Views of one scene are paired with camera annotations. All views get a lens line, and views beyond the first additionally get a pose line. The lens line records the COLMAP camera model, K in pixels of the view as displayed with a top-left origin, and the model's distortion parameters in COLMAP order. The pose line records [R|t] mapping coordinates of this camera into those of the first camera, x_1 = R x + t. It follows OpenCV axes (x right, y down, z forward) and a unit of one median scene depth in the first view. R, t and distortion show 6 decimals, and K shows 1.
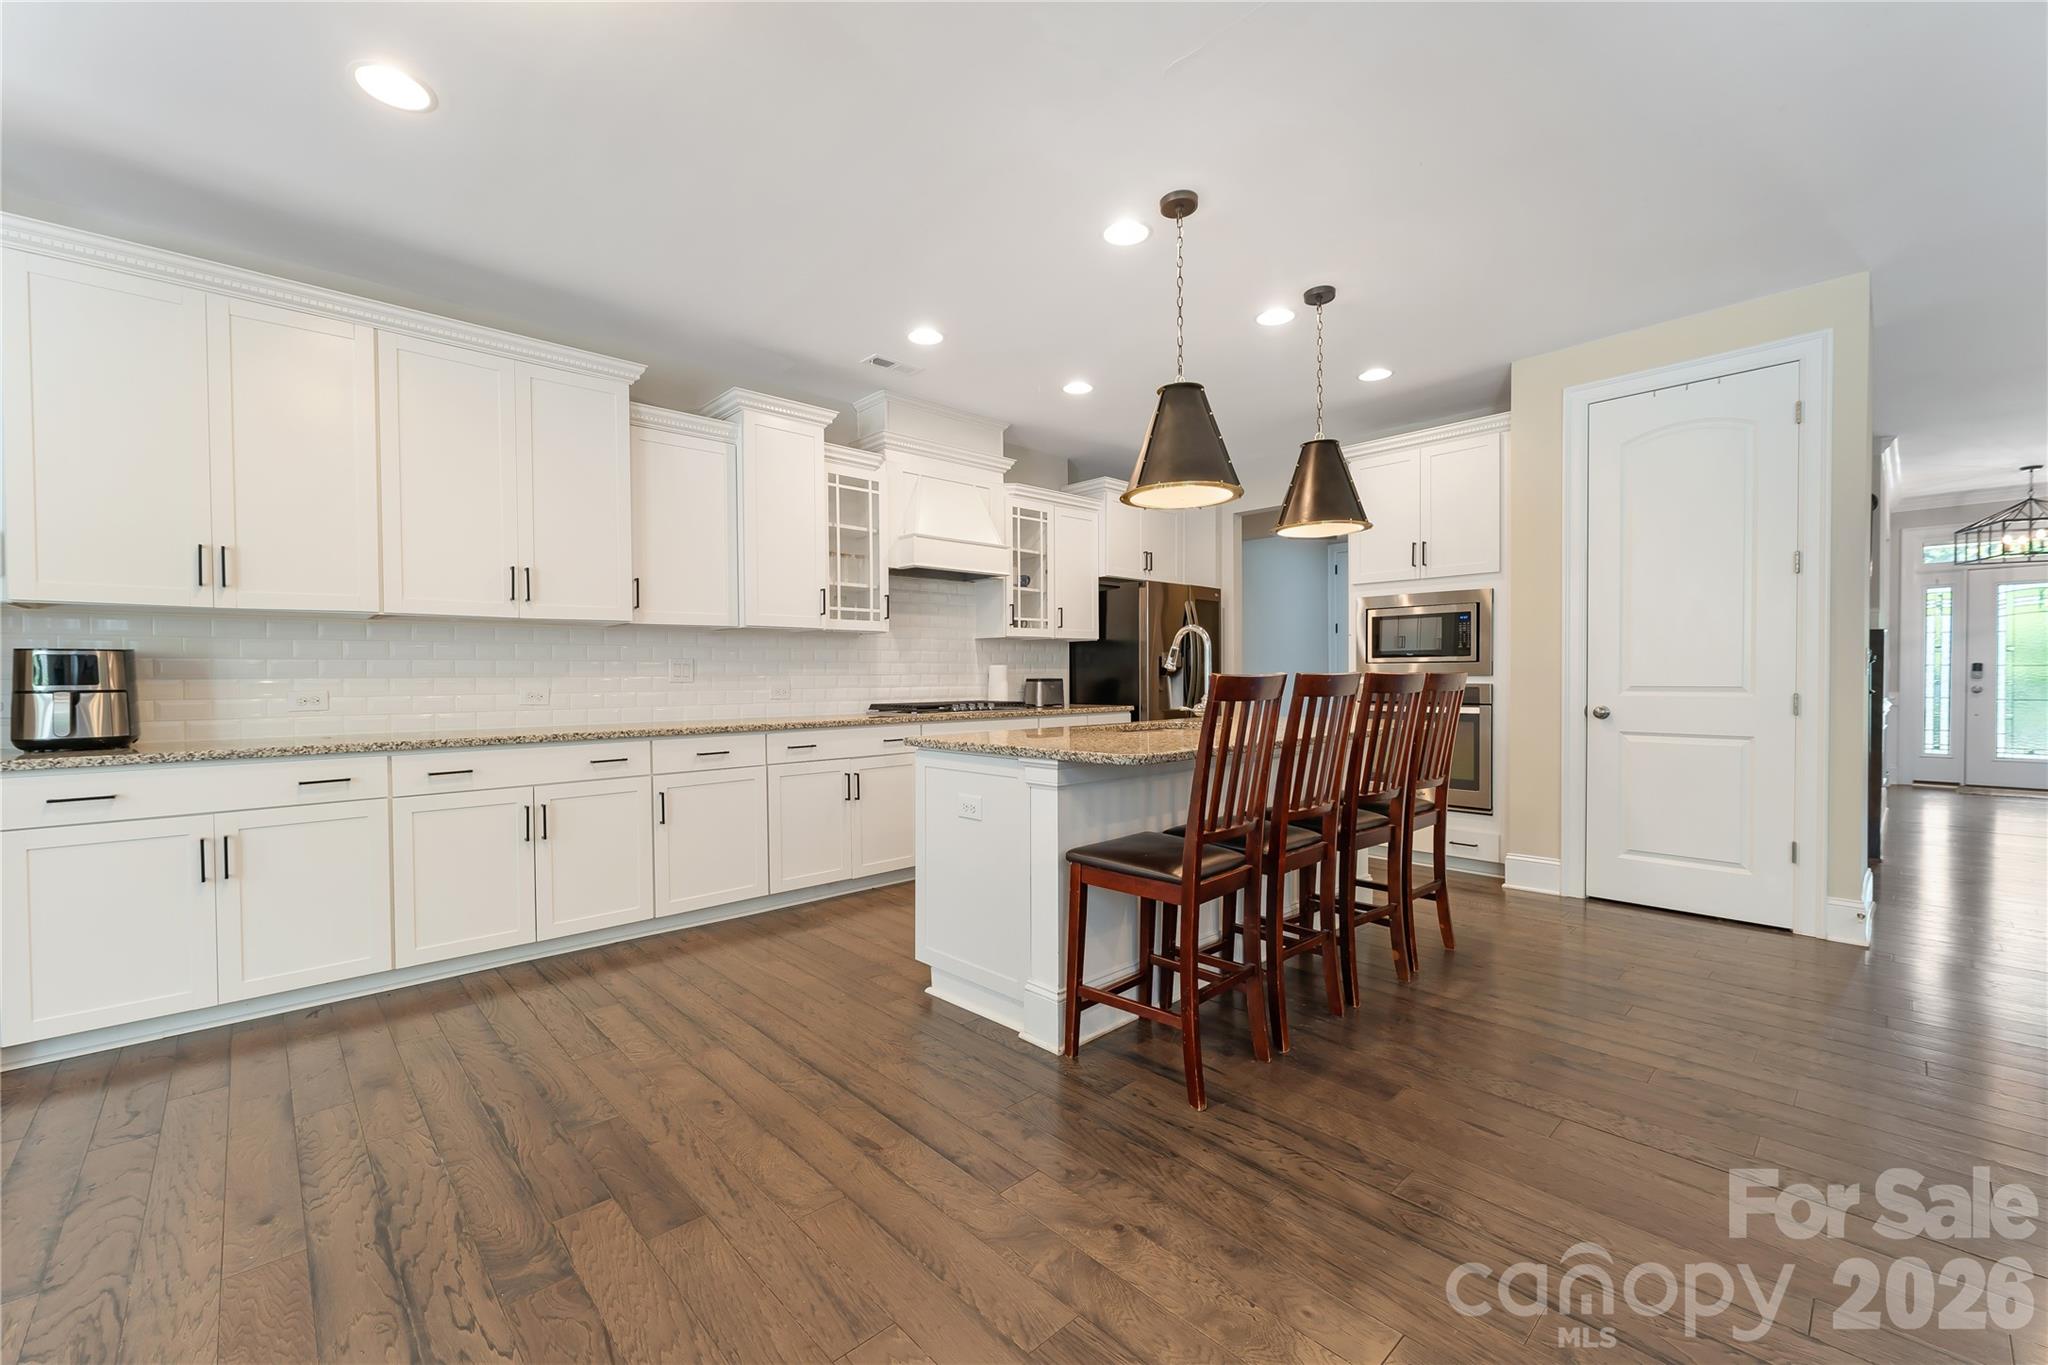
lens RADIAL K [[840.1, 0, 1017.8], [0, 840.1, 685.3], [0, 0, 1]] dist [0.000838, 0.000048]
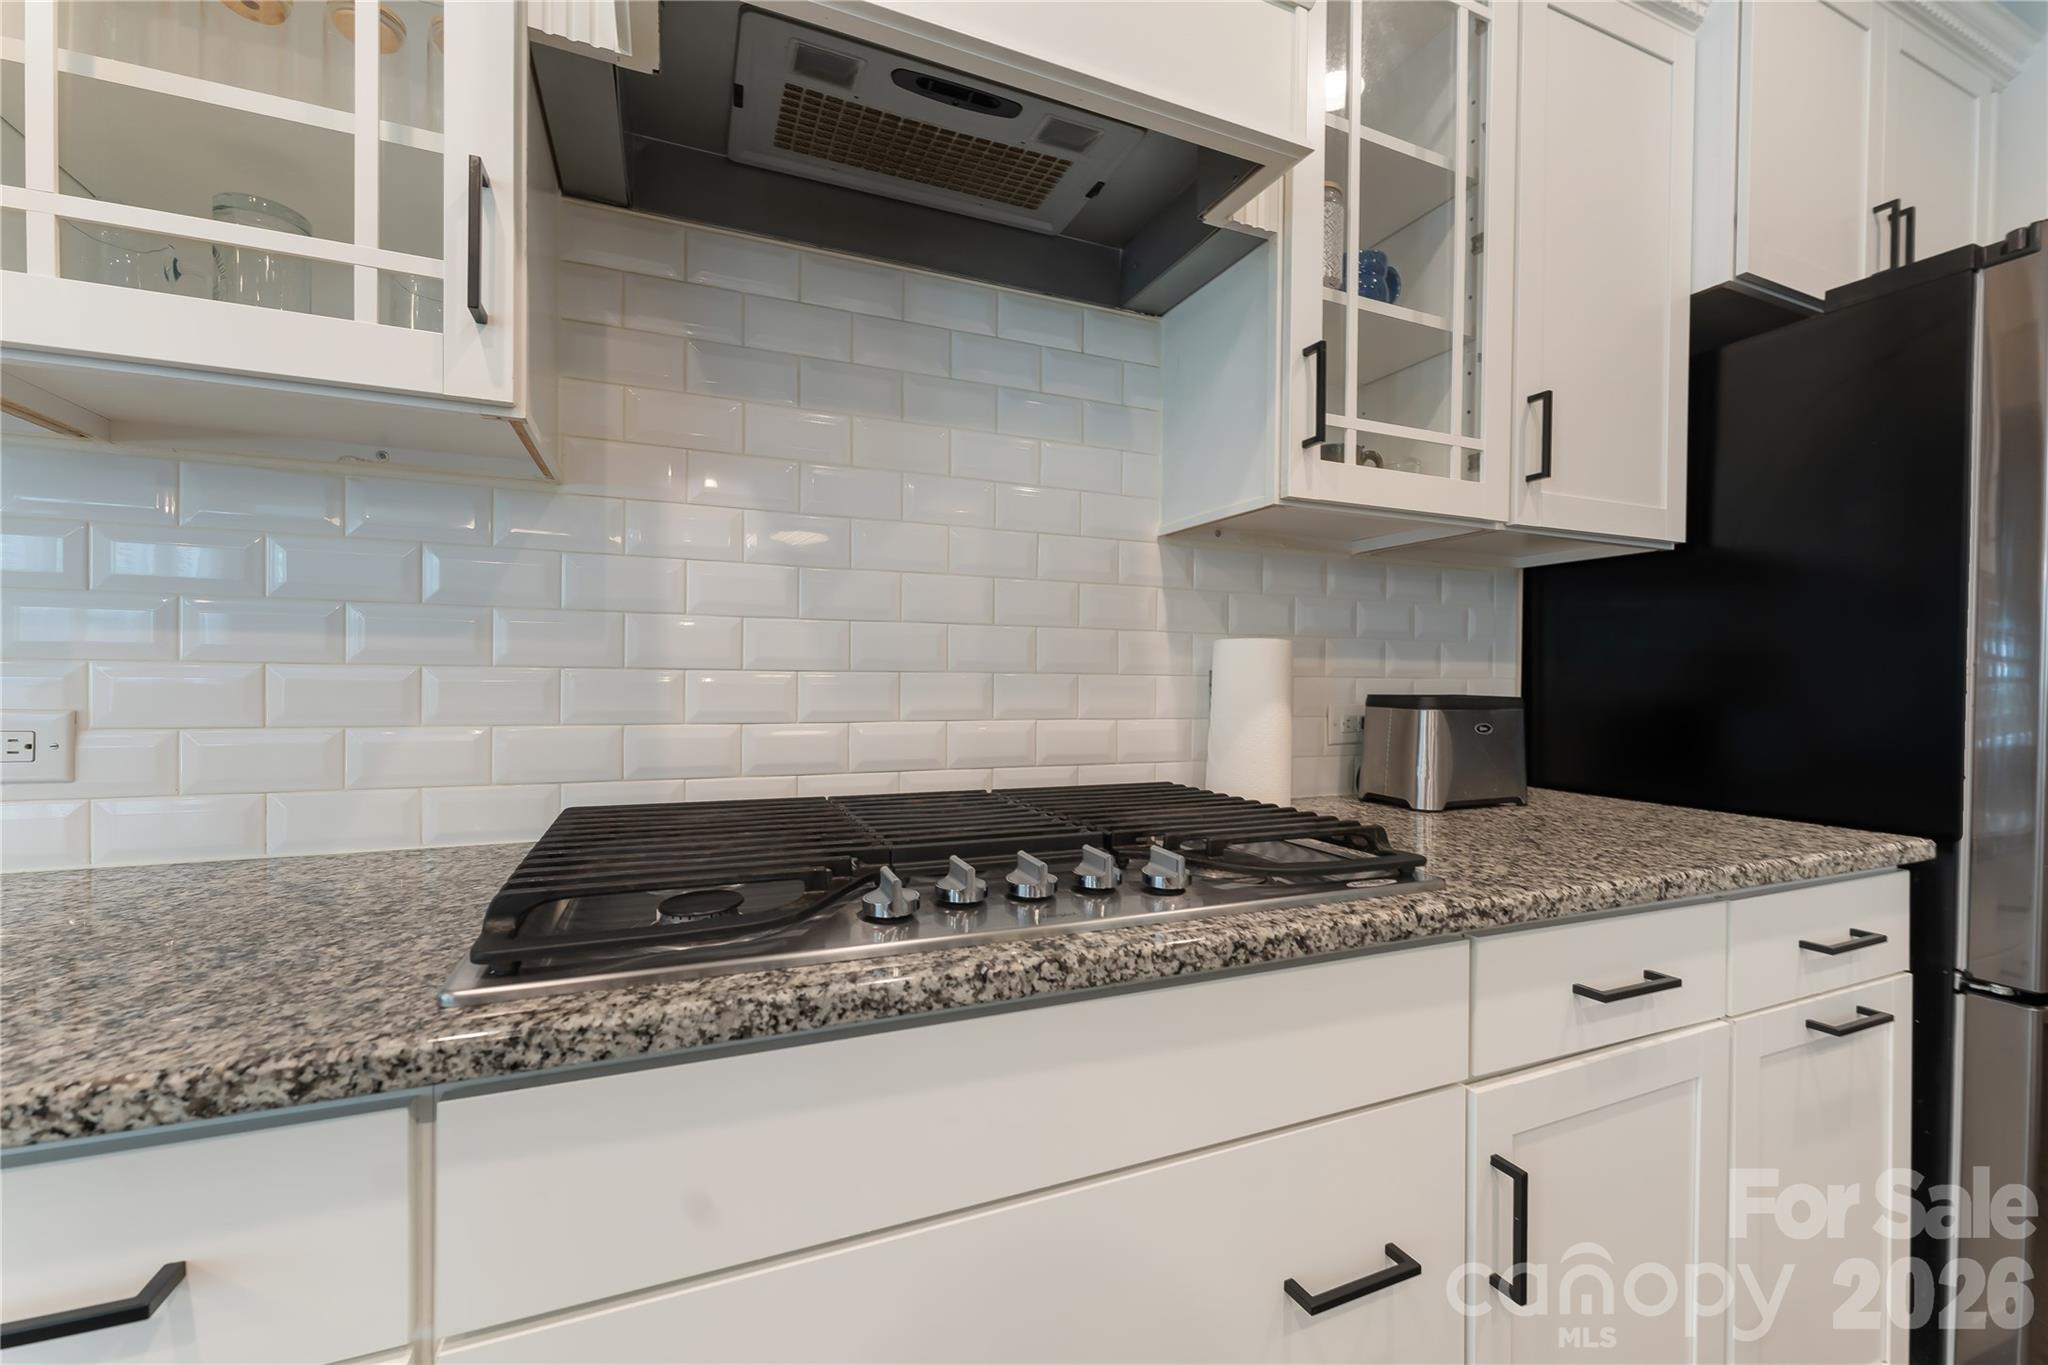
lens RADIAL K [[840.1, 0, 1017.8], [0, 840.1, 685.3], [0, 0, 1]] dist [0.000838, 0.000048]
pose [[0.938820, 0.023032, -0.343638, -0.002664], [-0.022495, 0.999732, 0.005551, -0.010357], [0.343673, 0.002519, 0.939086, 0.744756]]
